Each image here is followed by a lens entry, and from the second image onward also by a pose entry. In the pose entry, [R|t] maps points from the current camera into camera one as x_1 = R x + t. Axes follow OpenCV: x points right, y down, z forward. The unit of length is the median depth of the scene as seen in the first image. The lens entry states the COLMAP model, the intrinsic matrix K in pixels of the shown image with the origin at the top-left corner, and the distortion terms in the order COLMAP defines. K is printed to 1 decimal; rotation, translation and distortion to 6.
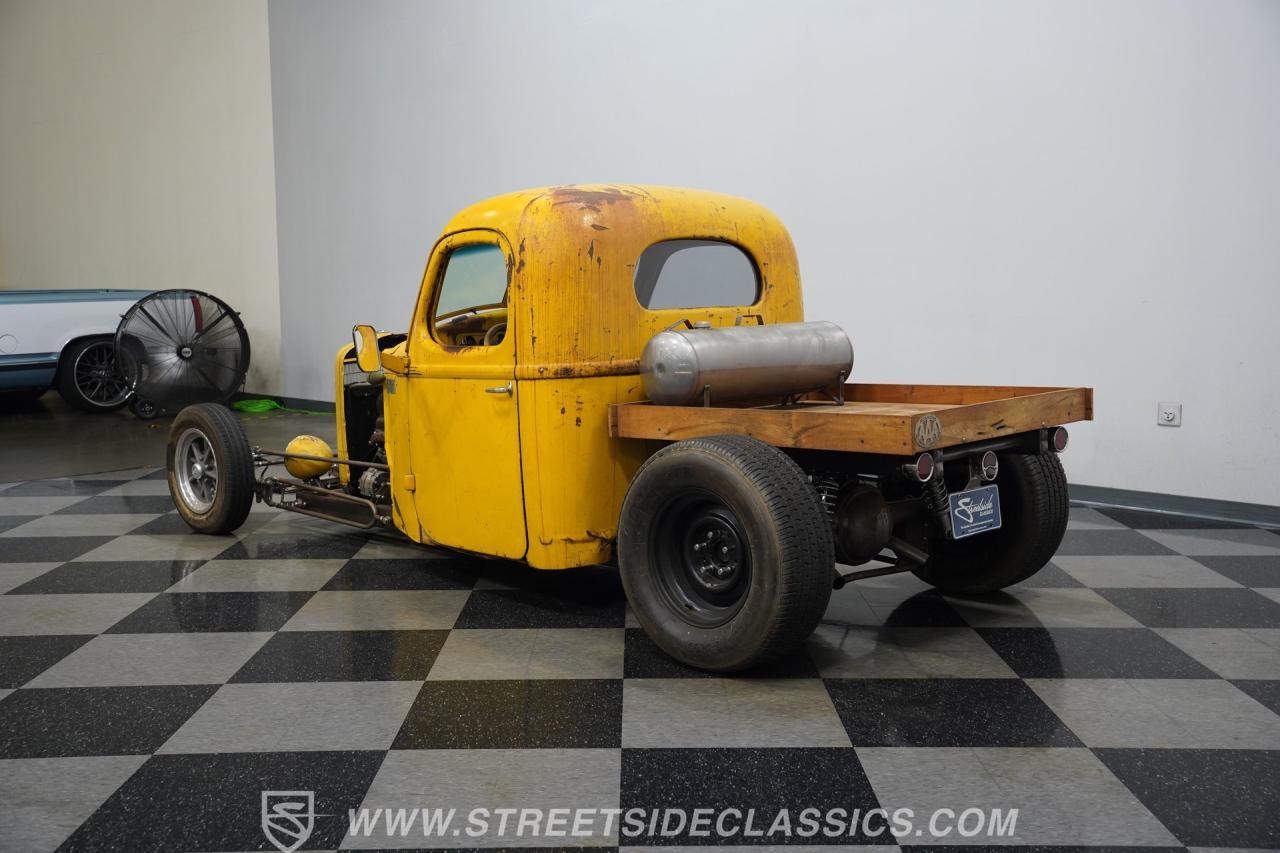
lens RADIAL K [[1355.2, 0, 649.7], [0, 1355.2, 418.9], [0, 0, 1]] dist [0.057584, 0.000000]
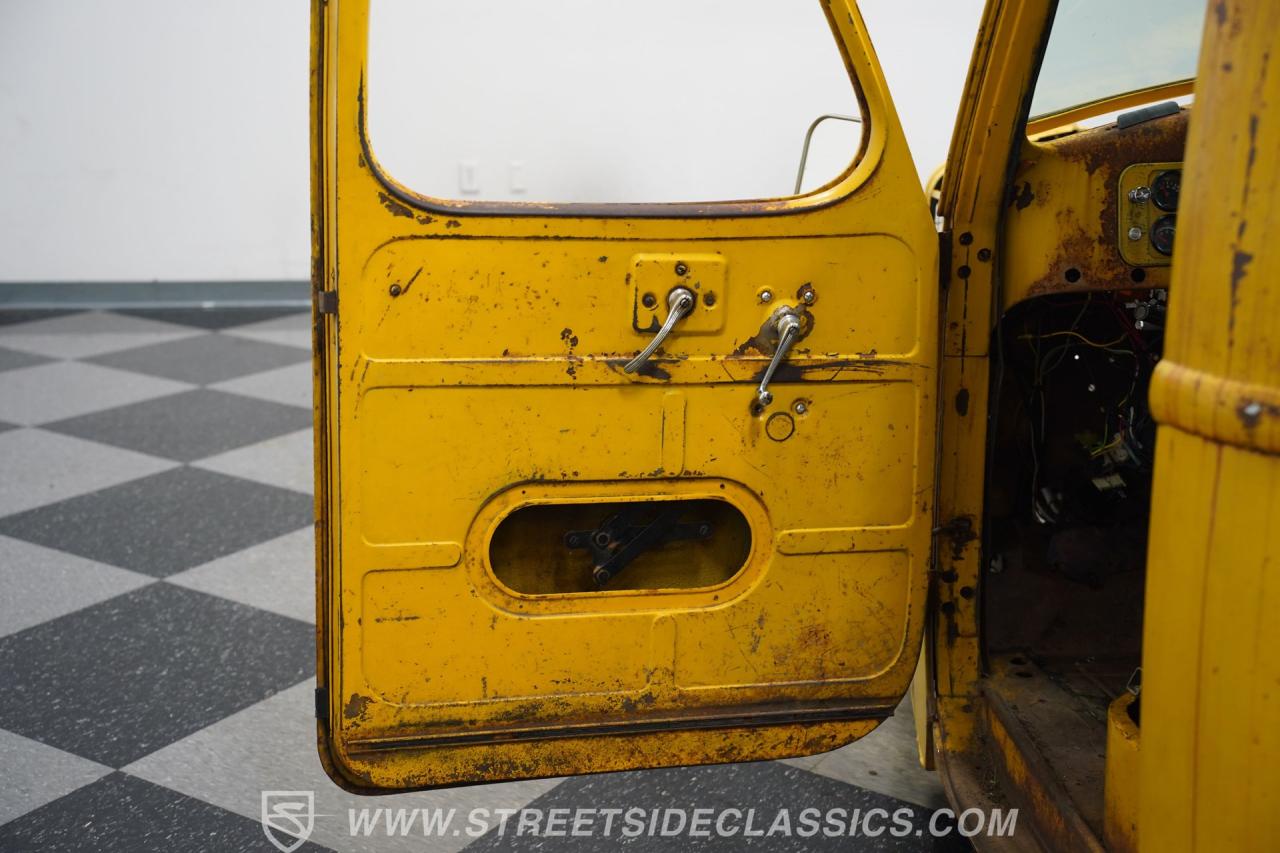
lens RADIAL K [[1579.9, 0, 641.8], [0, 1579.9, 431.4], [0, 0, 1]] dist [0.186268, 0.000000]
pose [[0.811905, 0.164756, -0.560058, -0.012981], [-0.073147, 0.980500, 0.182401, -0.072088], [0.579189, -0.107125, 0.808124, 0.723789]]
